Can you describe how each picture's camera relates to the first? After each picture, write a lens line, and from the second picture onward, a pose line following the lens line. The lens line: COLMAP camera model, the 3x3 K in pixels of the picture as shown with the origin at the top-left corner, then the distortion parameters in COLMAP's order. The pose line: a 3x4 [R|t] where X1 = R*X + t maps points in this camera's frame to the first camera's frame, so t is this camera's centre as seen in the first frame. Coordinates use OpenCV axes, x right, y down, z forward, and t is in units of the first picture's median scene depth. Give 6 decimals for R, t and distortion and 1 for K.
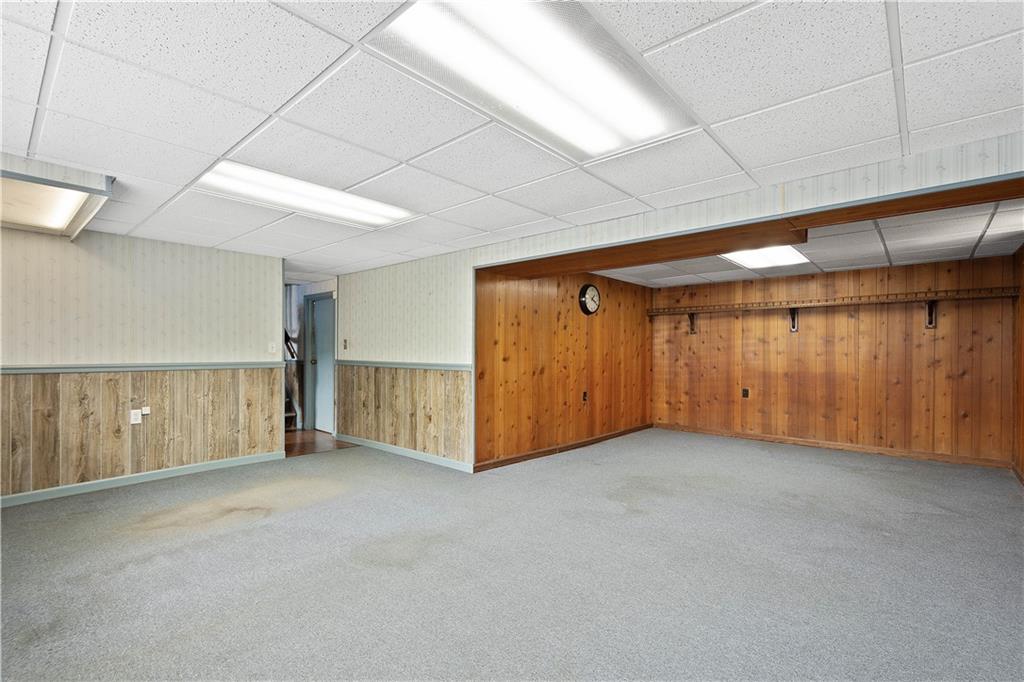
lens RADIAL K [[470.8, 0, 506.2], [0, 470.8, 354.0], [0, 0, 1]] dist [0.008638, -0.000340]
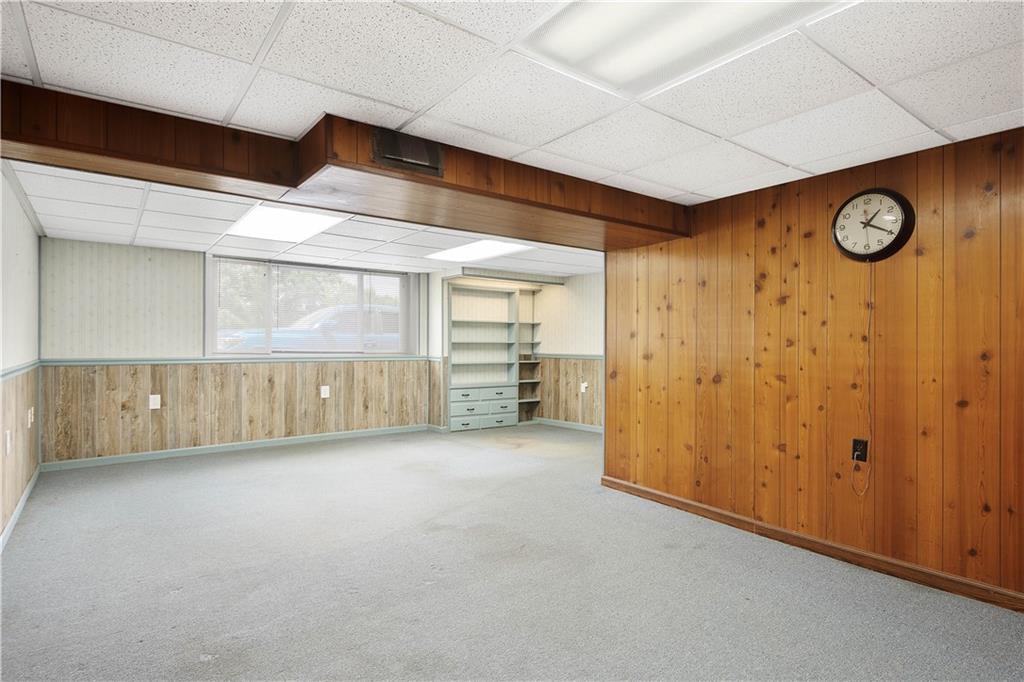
lens RADIAL K [[543.4, 0, 510.1], [0, 543.4, 340.3], [0, 0, 1]] dist [0.002620, 0.000327]
pose [[-0.199043, -0.012860, -0.979906, 0.866405], [-0.010976, 0.999880, -0.010893, -0.003121], [0.979929, 0.008587, -0.199160, 0.933027]]
